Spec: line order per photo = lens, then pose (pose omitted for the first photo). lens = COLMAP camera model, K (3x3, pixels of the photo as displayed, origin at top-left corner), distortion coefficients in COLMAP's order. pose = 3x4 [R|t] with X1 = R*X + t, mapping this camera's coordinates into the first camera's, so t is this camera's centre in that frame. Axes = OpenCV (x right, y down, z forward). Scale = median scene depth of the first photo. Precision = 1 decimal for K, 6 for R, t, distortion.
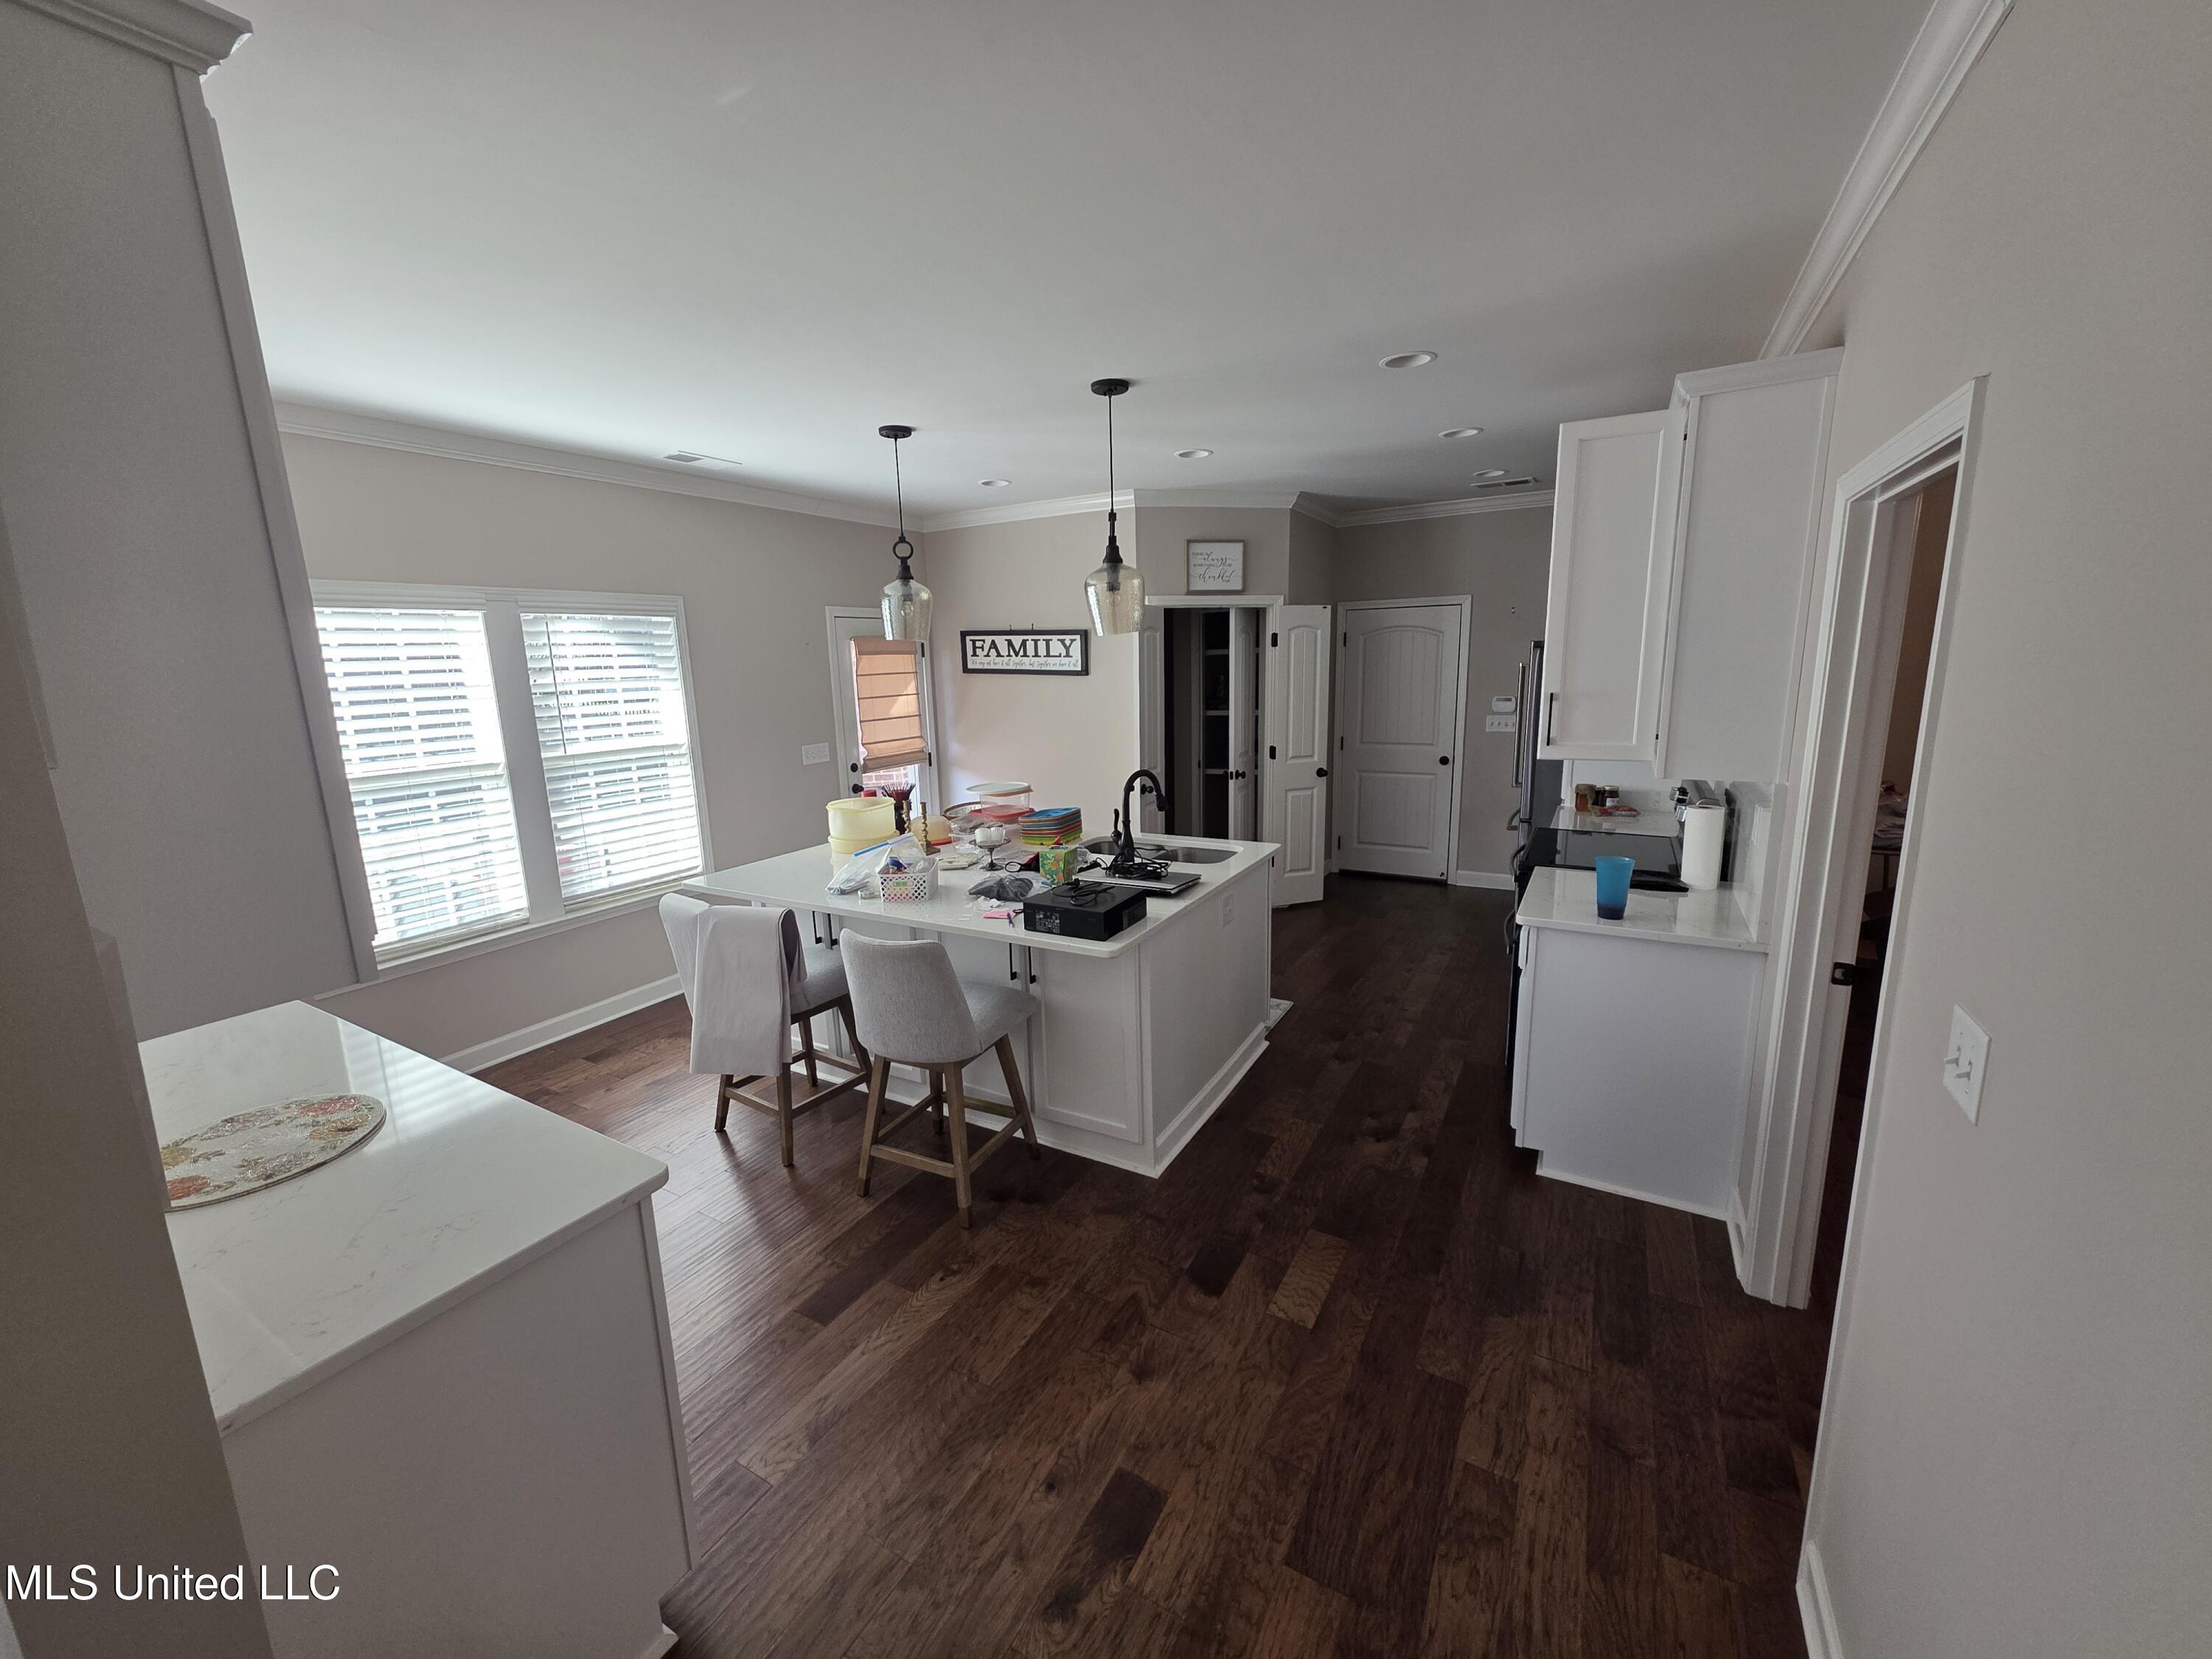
lens RADIAL K [[883.0, 0, 1101.5], [0, 883.0, 822.7], [0, 0, 1]] dist [0.003608, -0.000027]
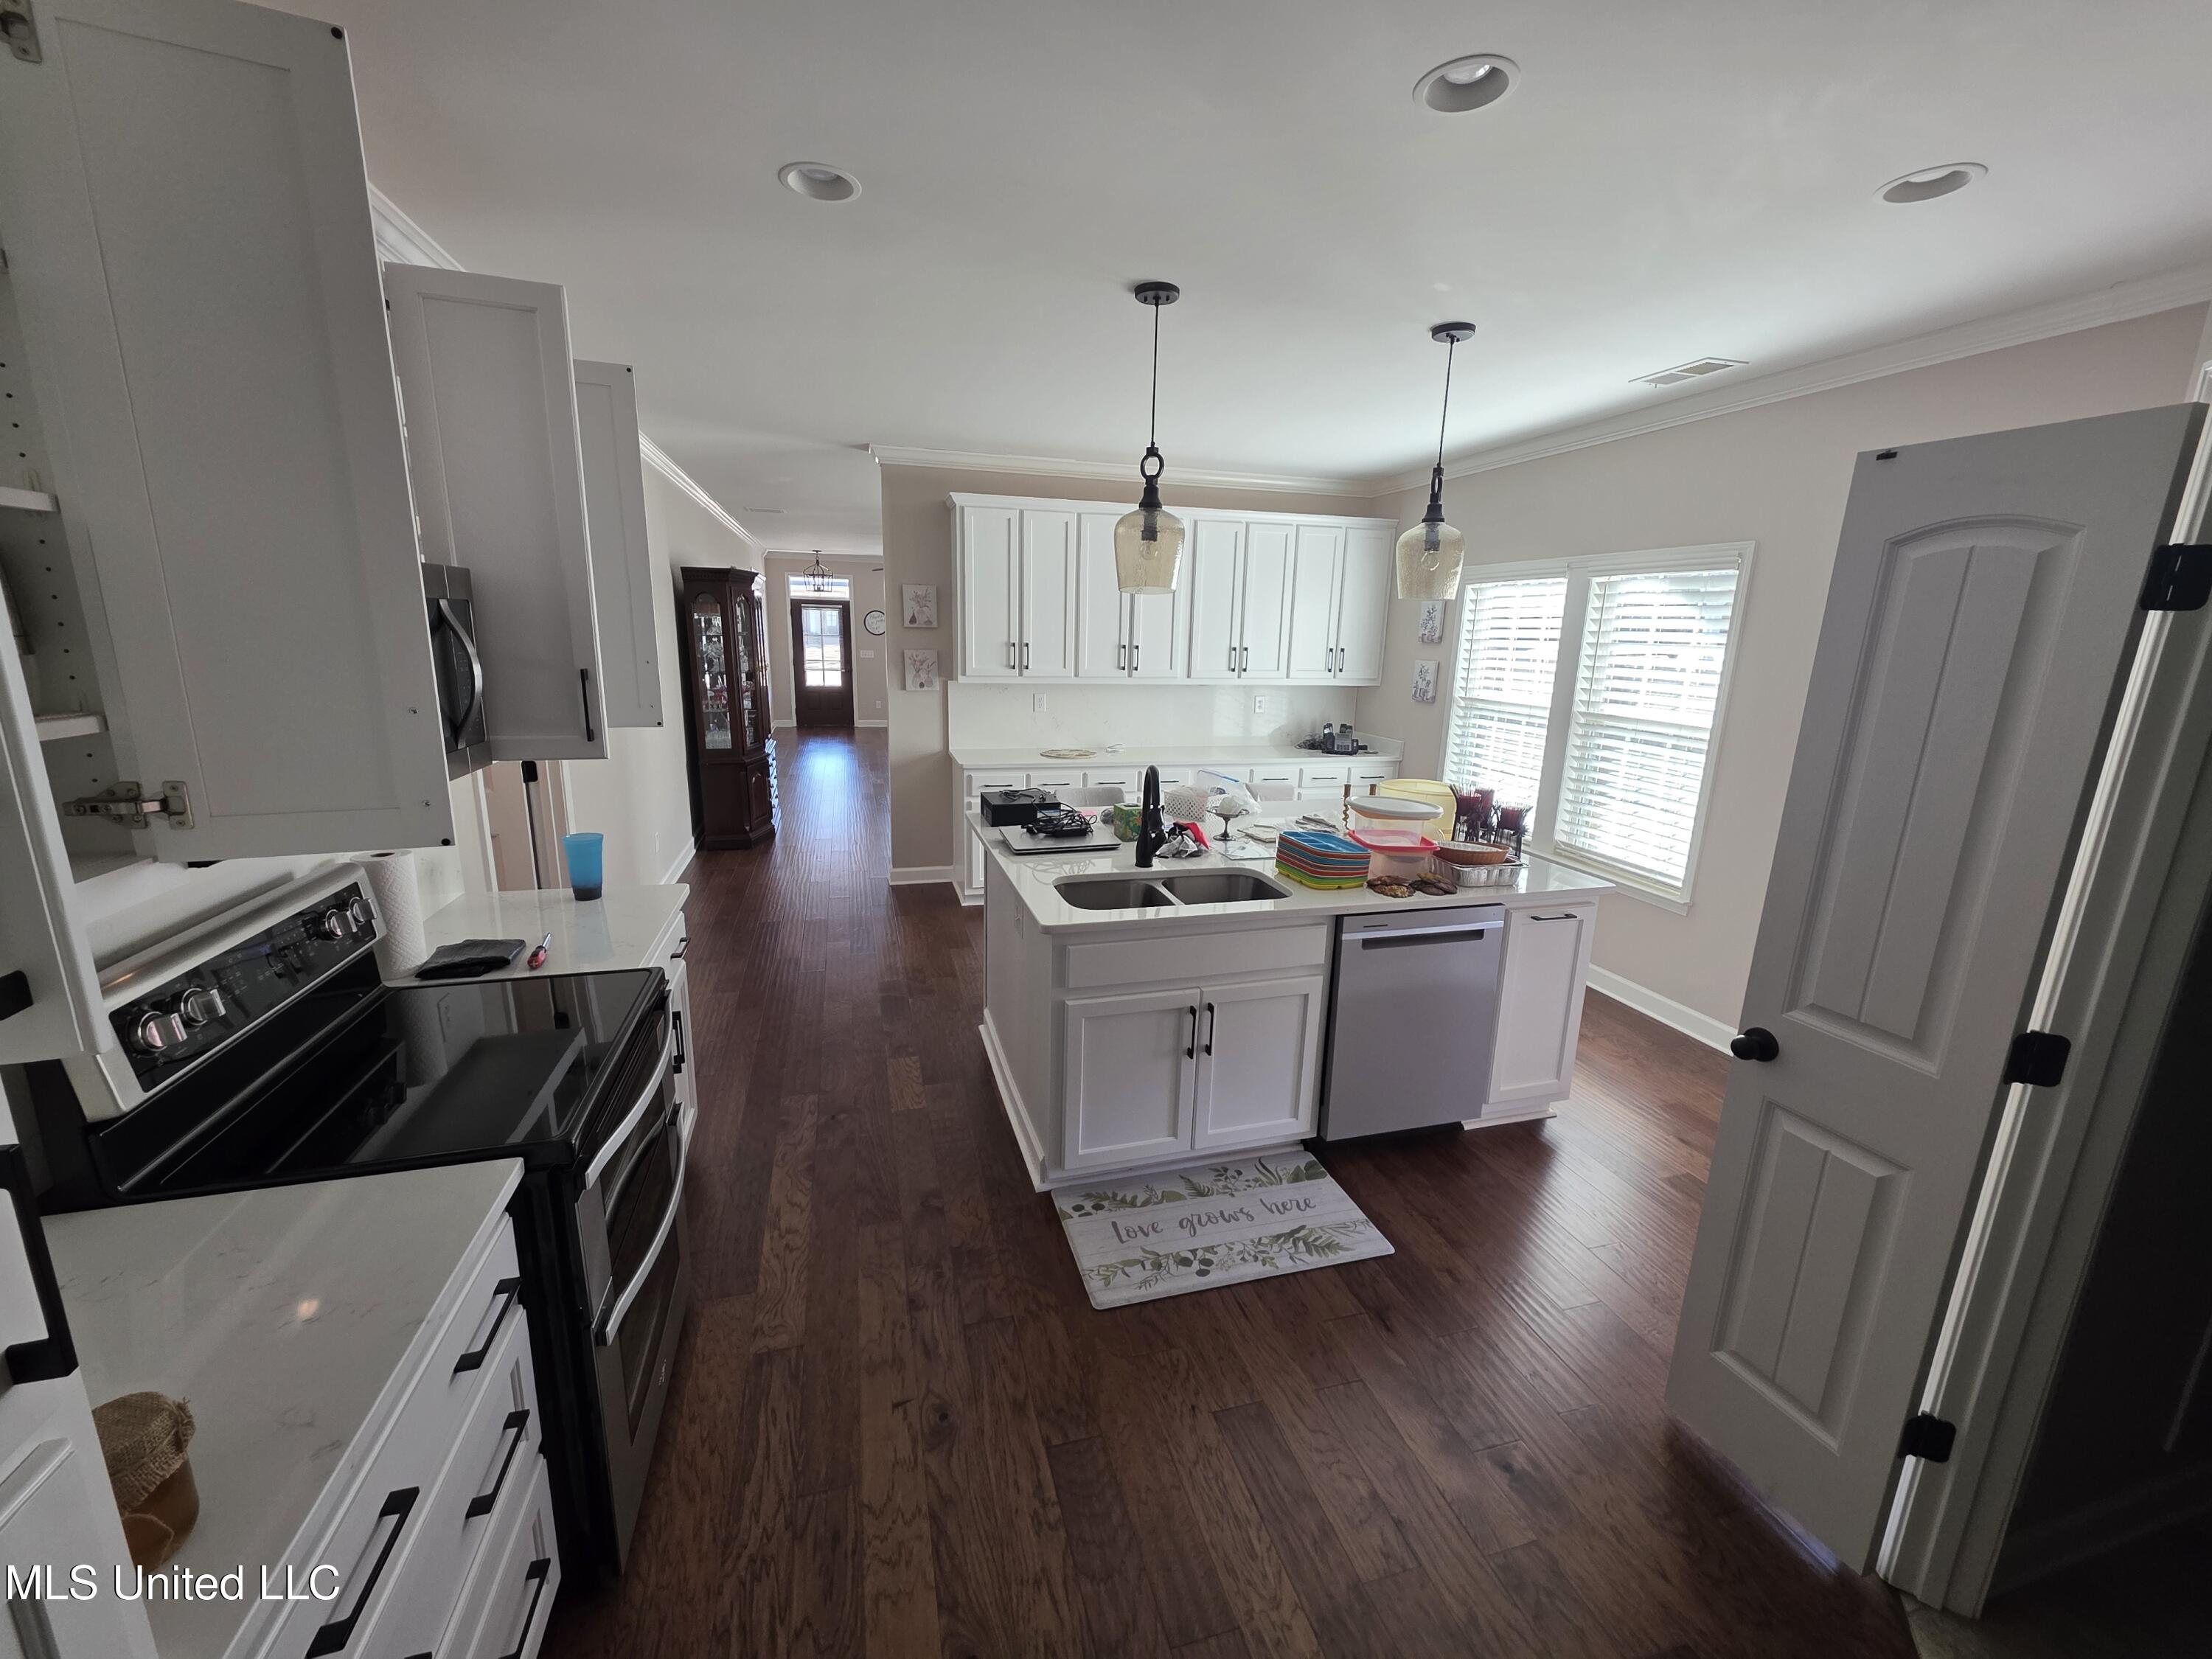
lens RADIAL K [[883.0, 0, 1091.9], [0, 883.0, 827.3], [0, 0, 1]] dist [0.003608, -0.000027]
pose [[-0.706353, 0.164965, -0.688369, 0.566055], [-0.138200, 0.921613, 0.362671, -0.253872], [0.694238, 0.351306, -0.628186, 1.317623]]
